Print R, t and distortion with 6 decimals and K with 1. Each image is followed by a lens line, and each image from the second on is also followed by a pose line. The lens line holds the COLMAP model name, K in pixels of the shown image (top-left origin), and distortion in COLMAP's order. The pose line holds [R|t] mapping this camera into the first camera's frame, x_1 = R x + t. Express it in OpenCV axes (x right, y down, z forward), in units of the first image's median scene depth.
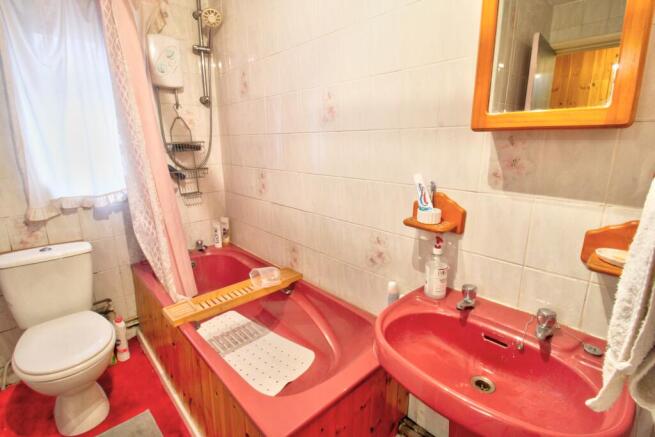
lens RADIAL K [[302.7, 0, 327.5], [0, 302.7, 217.6], [0, 0, 1]] dist [-0.014333, -0.004888]
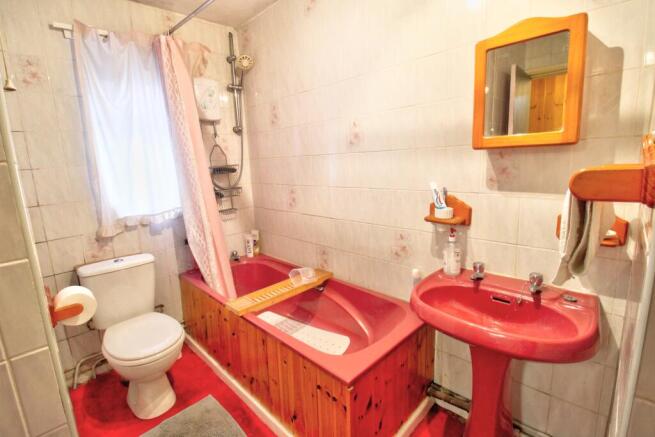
lens RADIAL K [[302.7, 0, 326.9], [0, 302.7, 217.4], [0, 0, 1]] dist [-0.014333, -0.004888]
pose [[0.998725, -0.046560, 0.019501, -0.135237], [0.047572, 0.997347, -0.055093, 0.040999], [-0.016884, 0.055950, 0.998291, -0.208620]]
